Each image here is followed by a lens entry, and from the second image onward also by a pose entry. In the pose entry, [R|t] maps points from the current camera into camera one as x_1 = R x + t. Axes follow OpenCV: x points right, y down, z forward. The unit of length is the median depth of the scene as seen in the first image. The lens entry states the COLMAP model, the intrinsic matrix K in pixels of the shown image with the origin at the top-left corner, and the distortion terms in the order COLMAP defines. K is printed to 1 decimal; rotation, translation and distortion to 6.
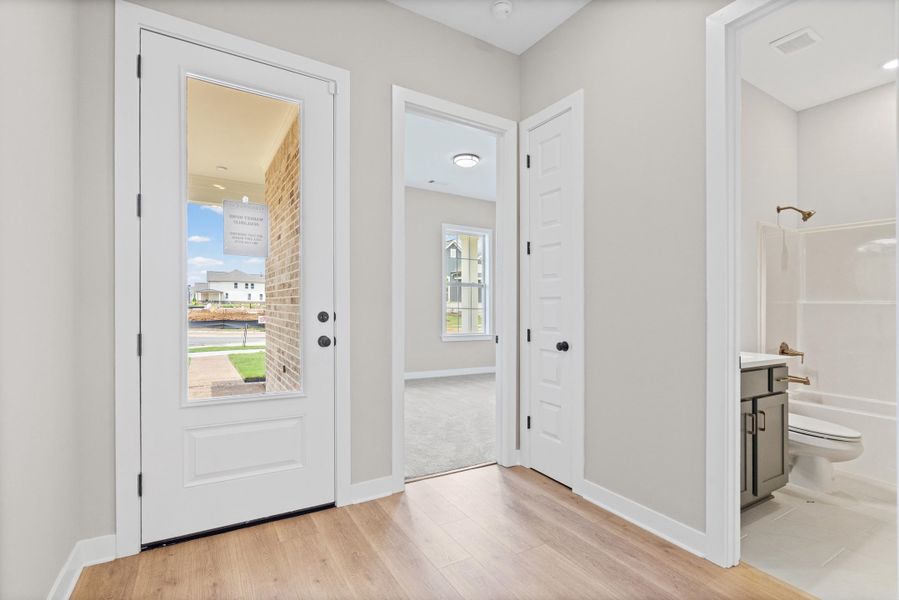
lens RADIAL K [[416.7, 0, 448.4], [0, 416.7, 306.1], [0, 0, 1]] dist [-0.000872, -0.000171]
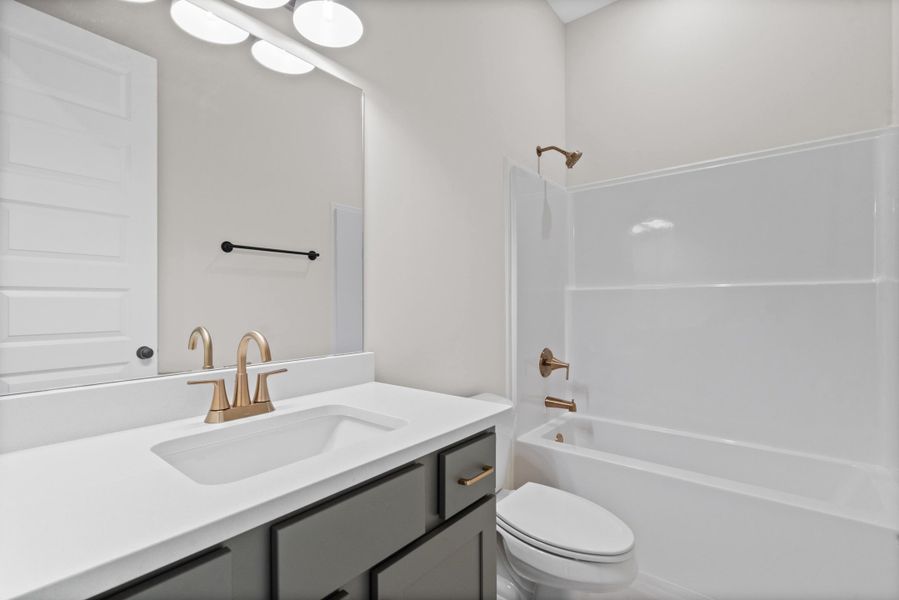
lens RADIAL K [[416.7, 0, 448.4], [0, 416.7, 306.1], [0, 0, 1]] dist [-0.000872, -0.000171]
pose [[0.937910, -0.015532, 0.346530, 0.436474], [0.011011, 0.999827, 0.015012, 0.007437], [-0.346703, -0.010265, 0.937919, 0.435055]]
